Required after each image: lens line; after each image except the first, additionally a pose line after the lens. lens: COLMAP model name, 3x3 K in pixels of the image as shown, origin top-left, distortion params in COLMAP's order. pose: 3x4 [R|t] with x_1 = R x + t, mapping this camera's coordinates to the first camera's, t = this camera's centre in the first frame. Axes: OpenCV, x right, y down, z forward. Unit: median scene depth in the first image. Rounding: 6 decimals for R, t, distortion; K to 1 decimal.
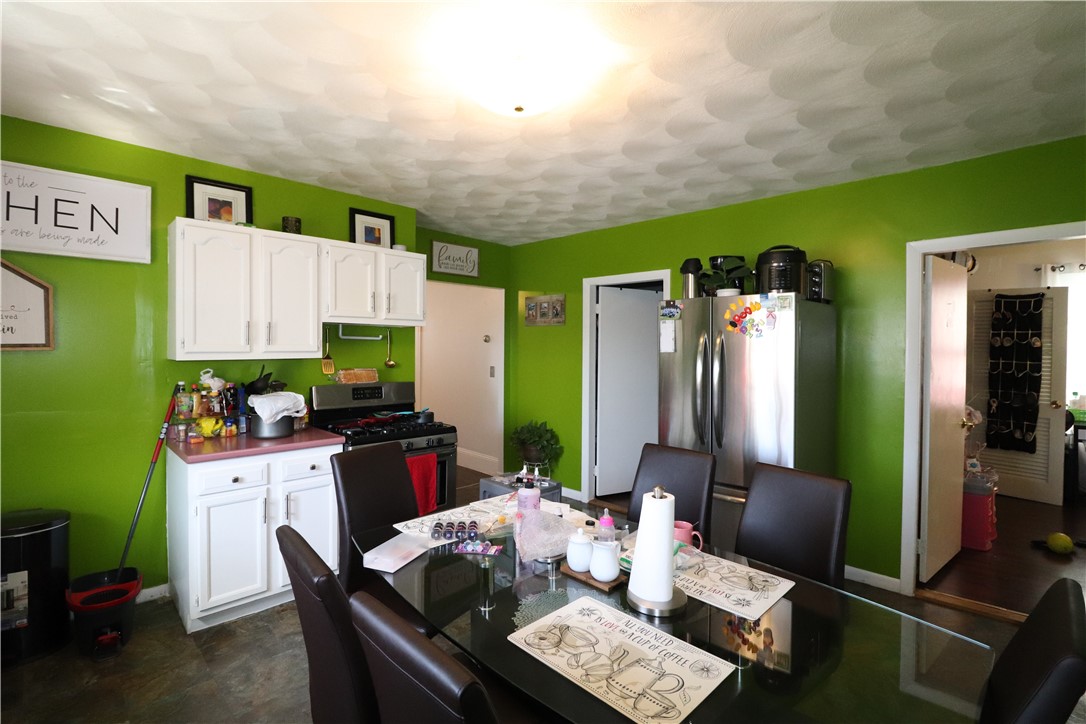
lens RADIAL K [[506.6, 0, 549.1], [0, 506.6, 354.1], [0, 0, 1]] dist [-0.016402, -0.001153]
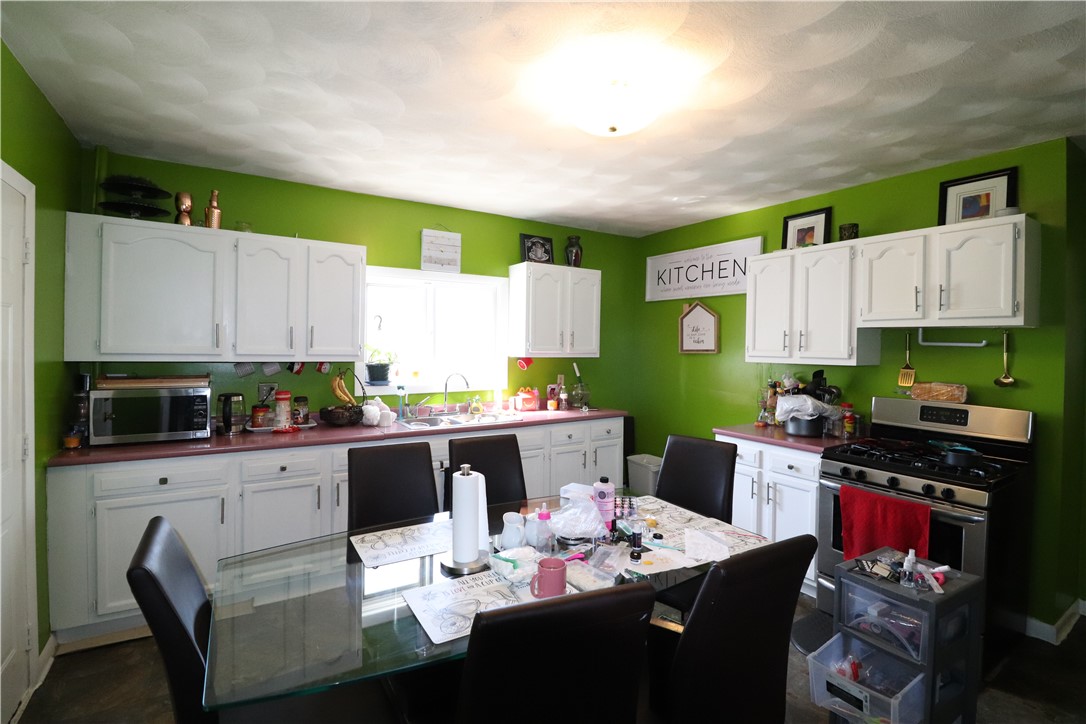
lens RADIAL K [[506.6, 0, 546.7], [0, 506.6, 353.8], [0, 0, 1]] dist [-0.016402, -0.001153]
pose [[-0.232535, 0.008279, -0.972553, 1.369501], [-0.030832, 0.999398, 0.015879, -0.027561], [0.972099, 0.033678, -0.232140, 1.500142]]
